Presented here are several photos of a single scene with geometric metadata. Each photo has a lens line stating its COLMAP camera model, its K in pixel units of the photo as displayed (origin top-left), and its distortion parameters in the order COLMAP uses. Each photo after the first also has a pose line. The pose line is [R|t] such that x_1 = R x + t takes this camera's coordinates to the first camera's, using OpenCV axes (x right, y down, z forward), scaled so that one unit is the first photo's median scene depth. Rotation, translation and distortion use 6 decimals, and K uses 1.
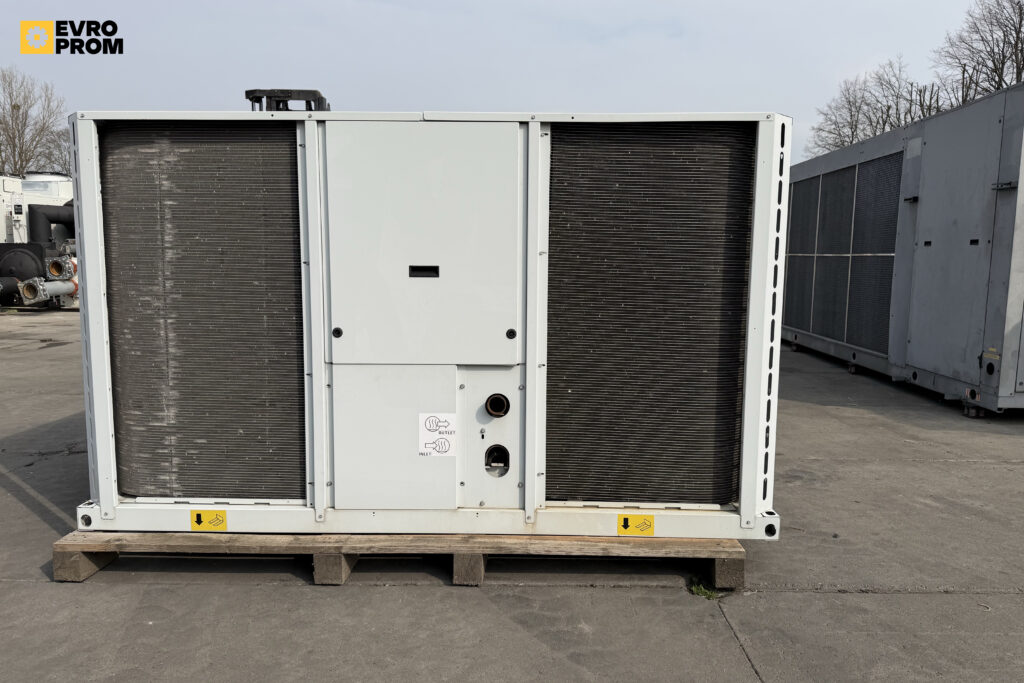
lens RADIAL K [[721.9, 0, 514.8], [0, 721.9, 340.8], [0, 0, 1]] dist [0.040187, -0.056847]
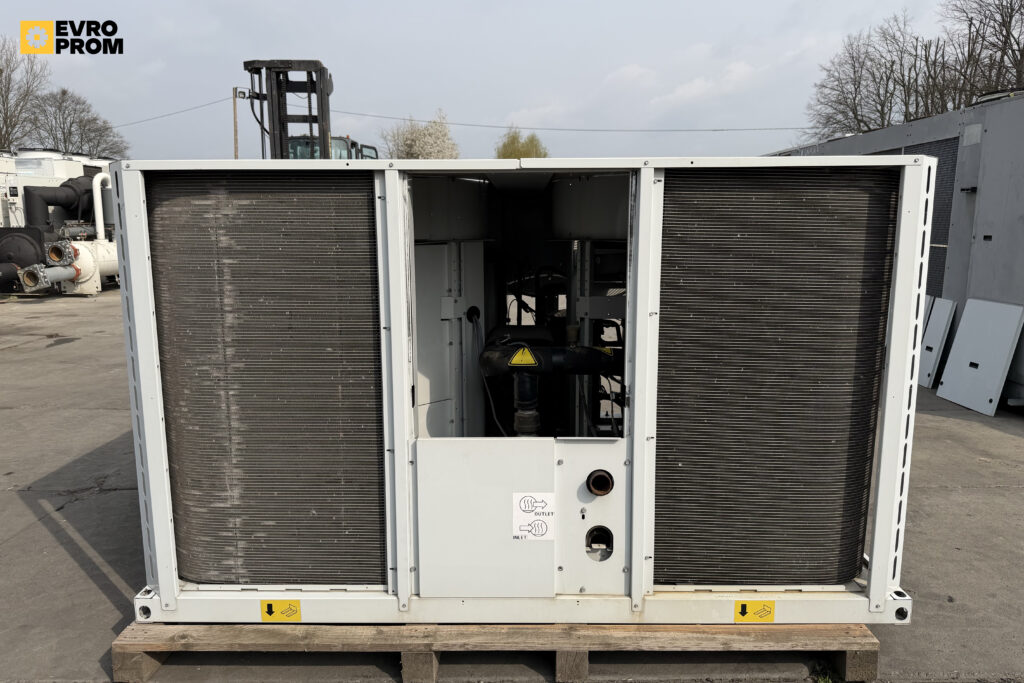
lens RADIAL K [[721.9, 0, 512.1], [0, 721.9, 335.7], [0, 0, 1]] dist [0.040187, -0.056847]
pose [[0.999912, -0.012386, 0.004829, -0.133543], [0.012134, 0.998719, 0.049121, -0.135805], [-0.005431, -0.049058, 0.998781, 0.111710]]
